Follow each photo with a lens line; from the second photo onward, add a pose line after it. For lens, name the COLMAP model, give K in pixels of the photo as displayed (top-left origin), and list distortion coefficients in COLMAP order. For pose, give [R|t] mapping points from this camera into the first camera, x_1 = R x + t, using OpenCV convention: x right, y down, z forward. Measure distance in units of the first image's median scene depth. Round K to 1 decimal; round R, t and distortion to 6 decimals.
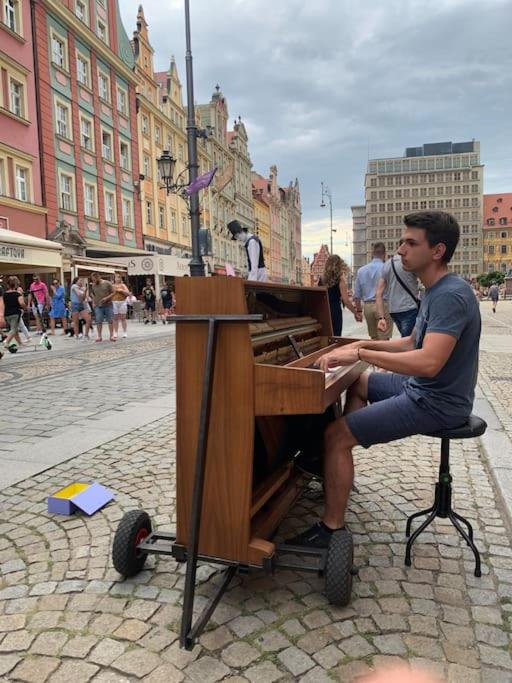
lens RADIAL K [[508.7, 0, 256.0], [0, 508.7, 341.5], [0, 0, 1]] dist [0.035004, -0.000176]
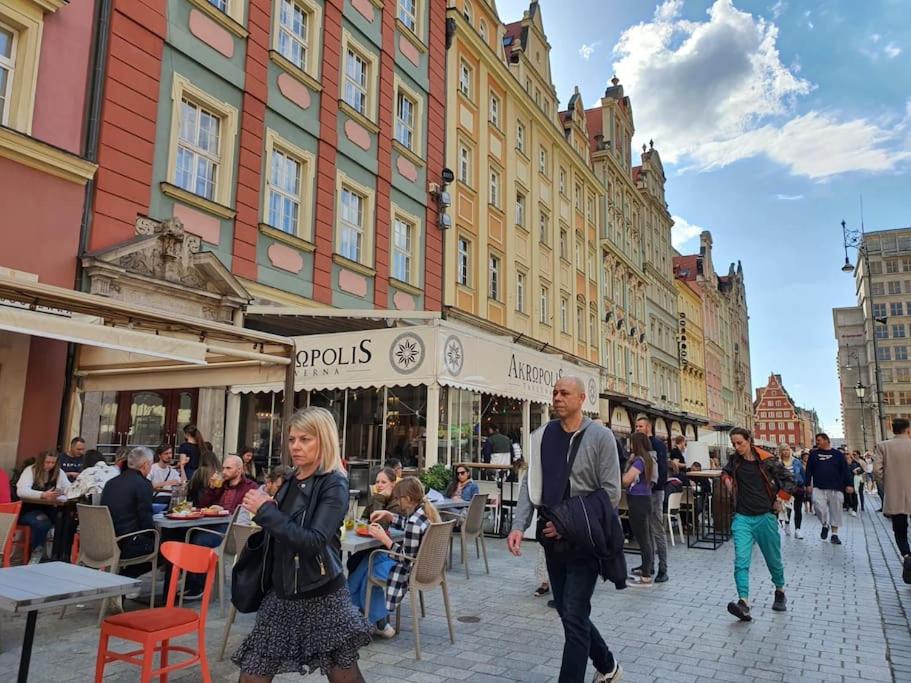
lens RADIAL K [[705.3, 0, 455.5], [0, 705.3, 341.5], [0, 0, 1]] dist [-0.009163, -0.001270]
pose [[0.962900, -0.002086, -0.269852, -0.056223], [-0.061799, 0.971692, -0.228027, -0.049369], [0.262688, 0.236244, 0.935513, 0.471388]]
